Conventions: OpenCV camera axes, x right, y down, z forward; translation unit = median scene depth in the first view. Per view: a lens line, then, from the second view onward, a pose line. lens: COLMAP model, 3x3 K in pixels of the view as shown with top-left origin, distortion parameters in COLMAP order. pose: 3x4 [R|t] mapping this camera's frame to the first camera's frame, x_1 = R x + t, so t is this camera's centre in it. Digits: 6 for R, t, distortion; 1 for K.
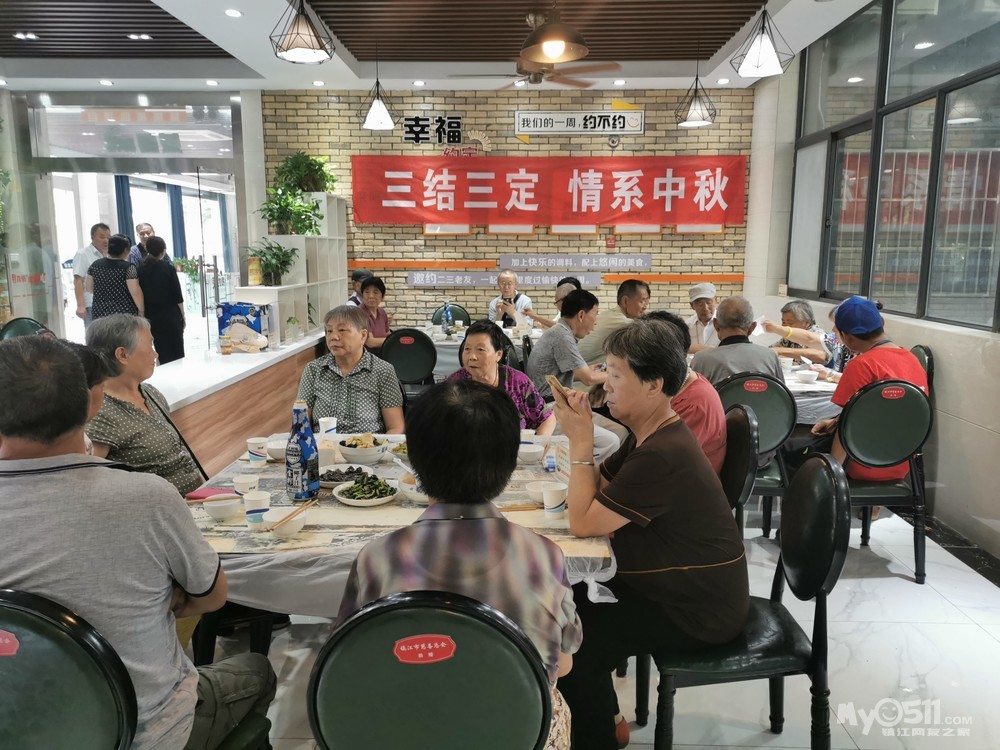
lens RADIAL K [[769.7, 0, 497.4], [0, 769.7, 374.1], [0, 0, 1]] dist [0.055926, -0.052770]
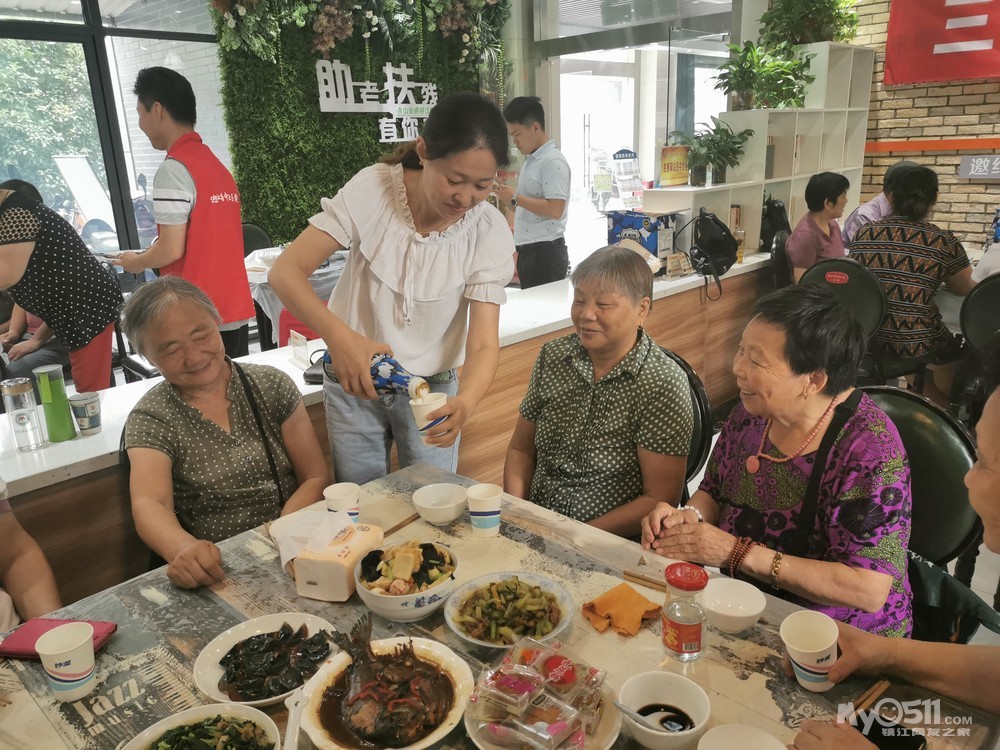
lens RADIAL K [[769.7, 0, 497.4], [0, 769.7, 374.1], [0, 0, 1]] dist [0.055926, -0.052770]
pose [[0.740767, 0.162771, -0.651744, 0.053590], [-0.067242, 0.983294, 0.169148, -0.038189], [0.668389, -0.081474, 0.739337, 0.243478]]
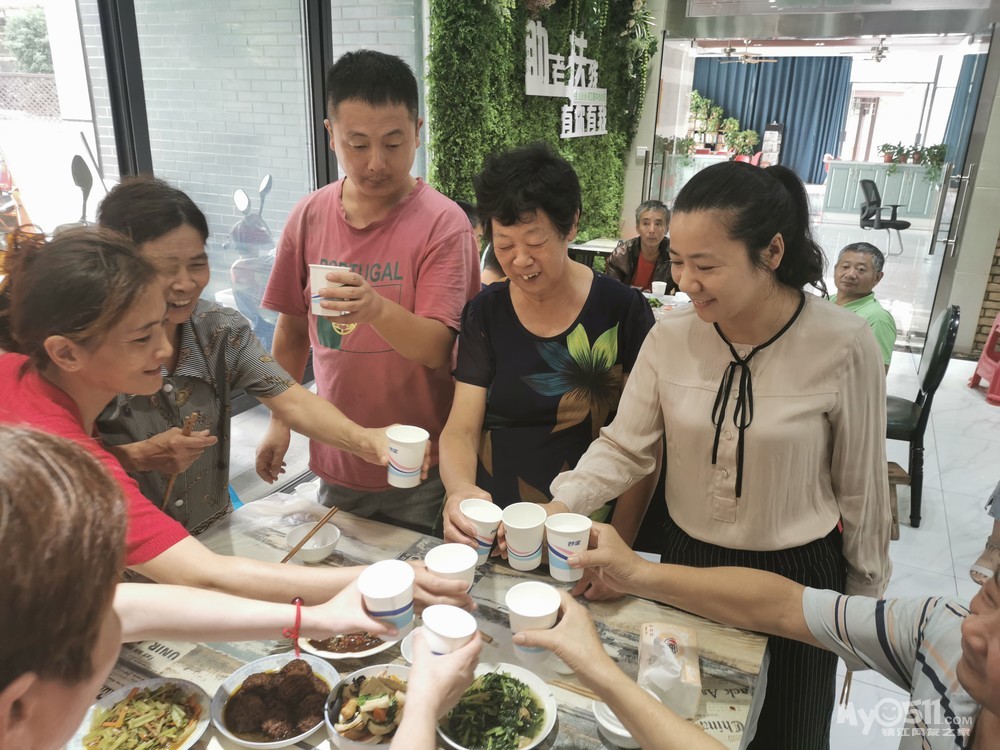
lens RADIAL K [[769.7, 0, 497.4], [0, 769.7, 374.1], [0, 0, 1]] dist [0.055926, -0.052770]
pose [[0.913586, 0.149680, -0.378096, -0.431437], [-0.085647, 0.979762, 0.180919, -0.058469], [0.397524, -0.132902, 0.907916, 0.190594]]
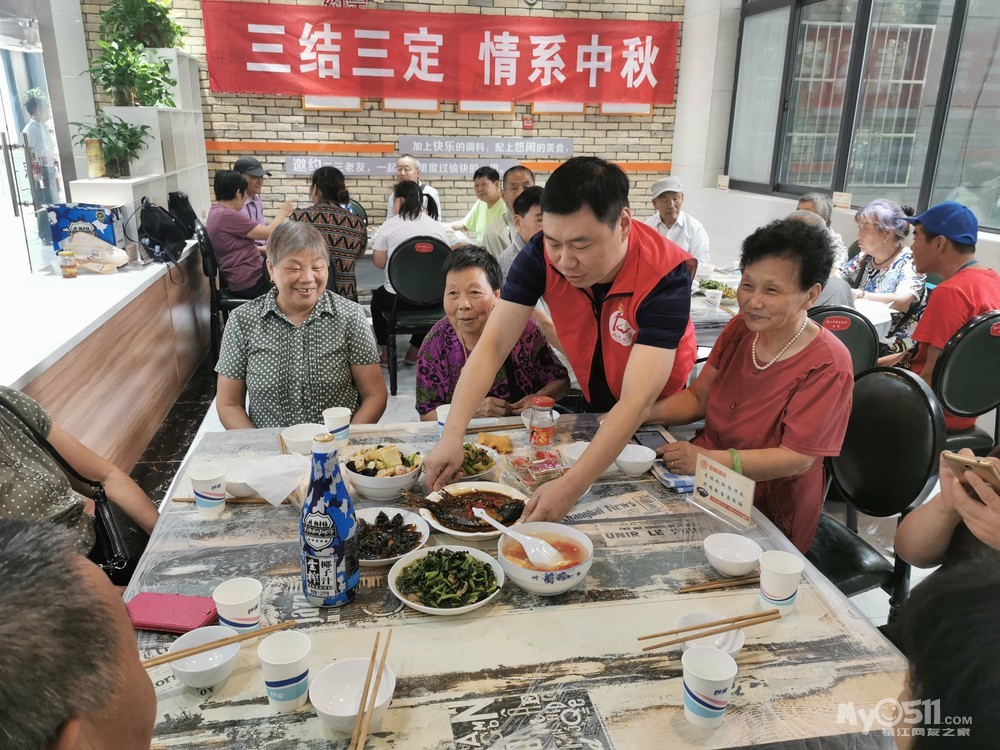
lens RADIAL K [[769.7, 0, 497.4], [0, 769.7, 374.1], [0, 0, 1]] dist [0.055926, -0.052770]
pose [[0.979174, -0.049000, 0.197019, -0.070752], [0.018805, 0.988155, 0.152302, -0.026662], [-0.202148, -0.145425, 0.968498, 0.132308]]
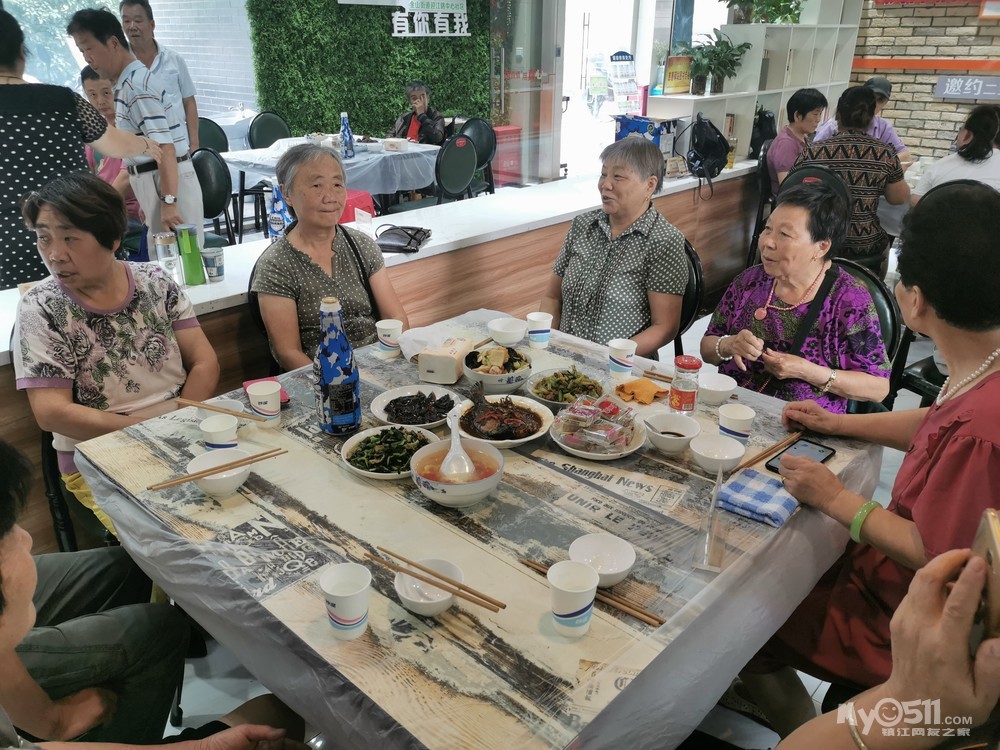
lens RADIAL K [[772.6, 0, 498.0], [0, 772.6, 377.2], [0, 0, 1]] dist [0.029401, -0.009301]
pose [[0.752587, 0.265139, -0.602756, 0.086163], [-0.105977, 0.952192, 0.286528, -0.033292], [0.649909, -0.151759, 0.744706, 0.168195]]
